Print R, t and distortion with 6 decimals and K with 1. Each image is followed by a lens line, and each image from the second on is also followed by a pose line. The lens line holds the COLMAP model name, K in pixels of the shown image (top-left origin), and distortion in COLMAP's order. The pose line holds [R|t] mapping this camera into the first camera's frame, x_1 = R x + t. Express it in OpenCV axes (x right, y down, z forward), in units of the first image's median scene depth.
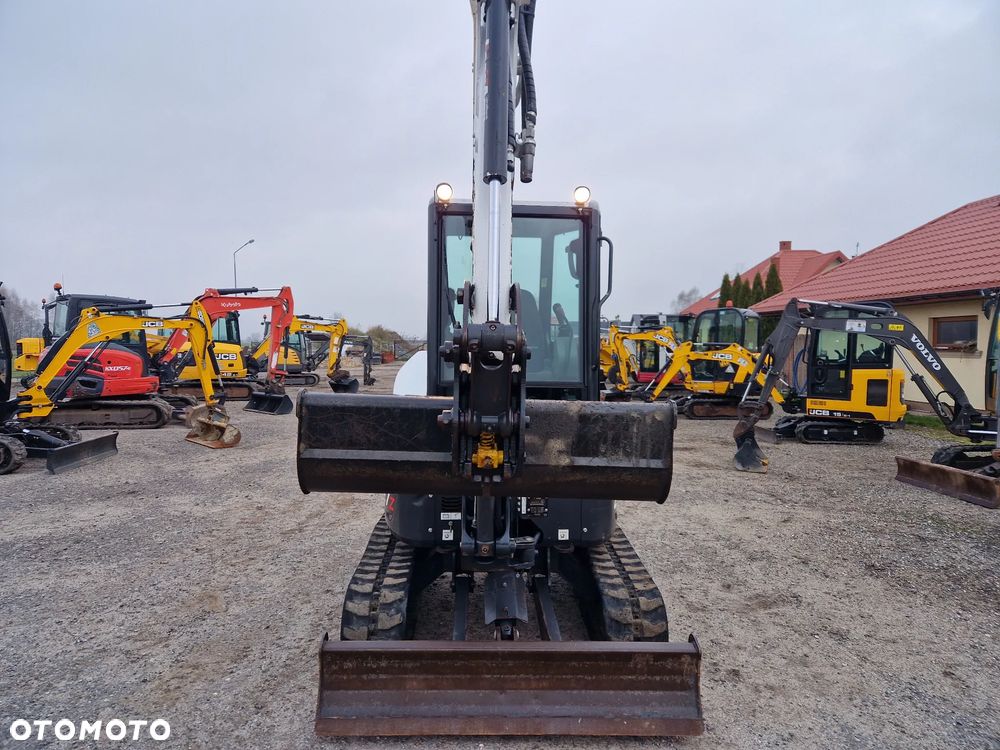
lens RADIAL K [[664.5, 0, 494.9], [0, 664.5, 375.2], [0, 0, 1]] dist [0.088149, -0.078471]
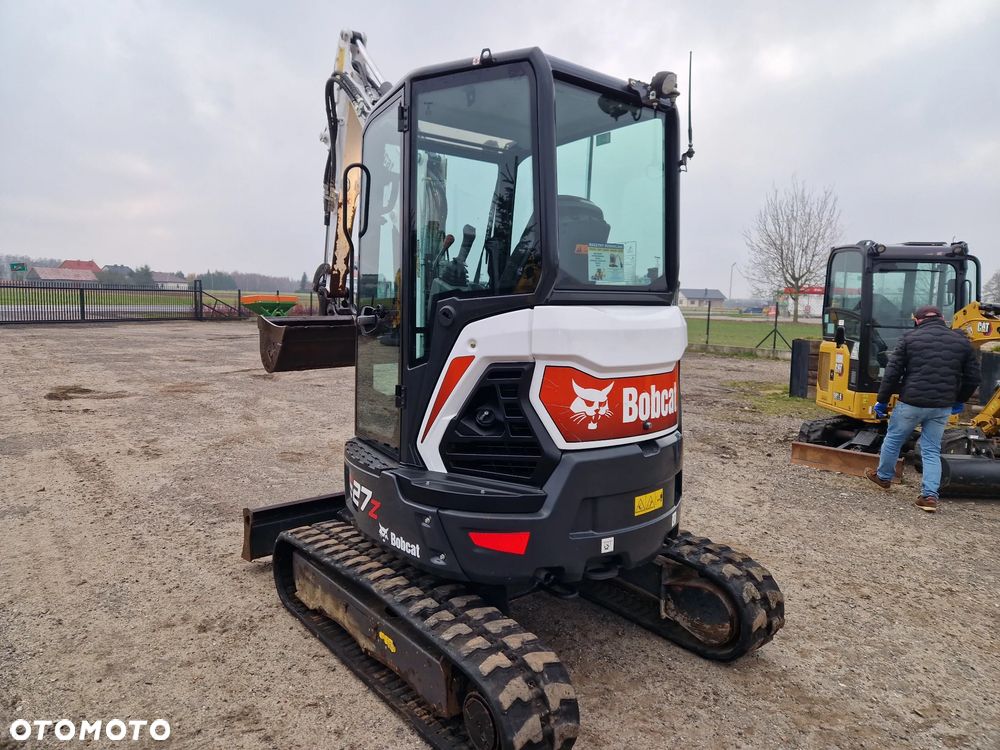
lens RADIAL K [[661.1, 0, 498.4], [0, 661.1, 369.6], [0, 0, 1]] dist [0.072563, -0.053245]
pose [[-0.799019, 0.043073, -0.599762, 0.331720], [-0.054346, 0.988176, 0.143368, -0.046753], [0.598845, 0.147148, -0.787230, 1.119802]]
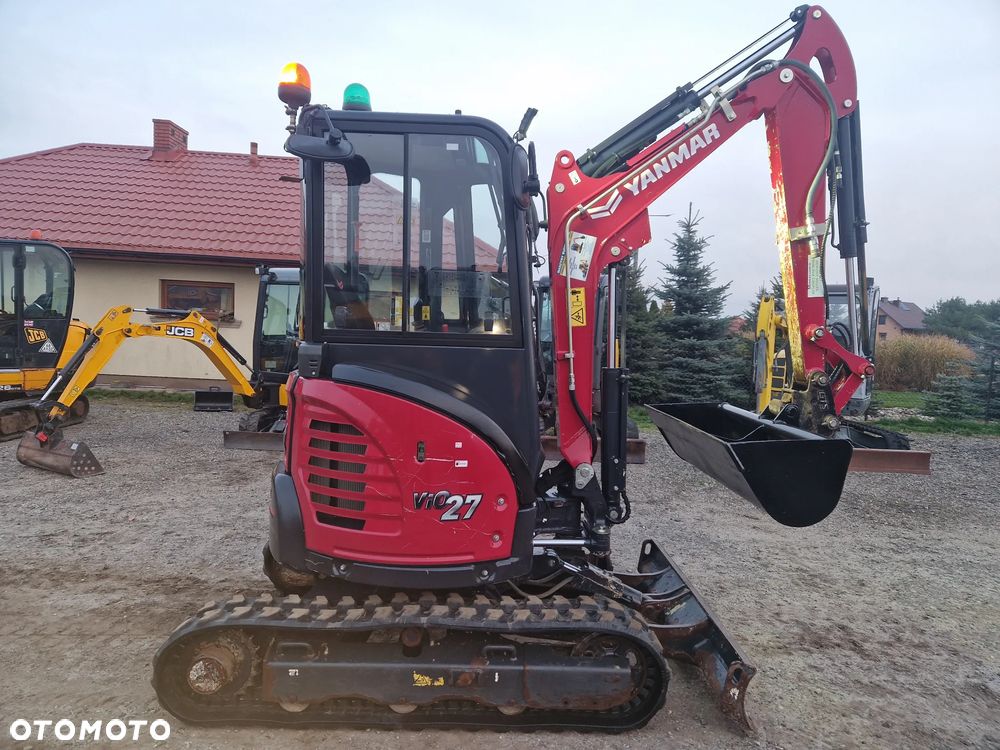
lens RADIAL K [[664.5, 0, 494.9], [0, 664.5, 375.2], [0, 0, 1]] dist [0.088149, -0.078471]
pose [[0.024528, -0.076327, 0.996781, -0.587883], [0.000057, 0.997081, 0.076348, -0.073783], [-0.999699, -0.001816, 0.024461, 1.440157]]
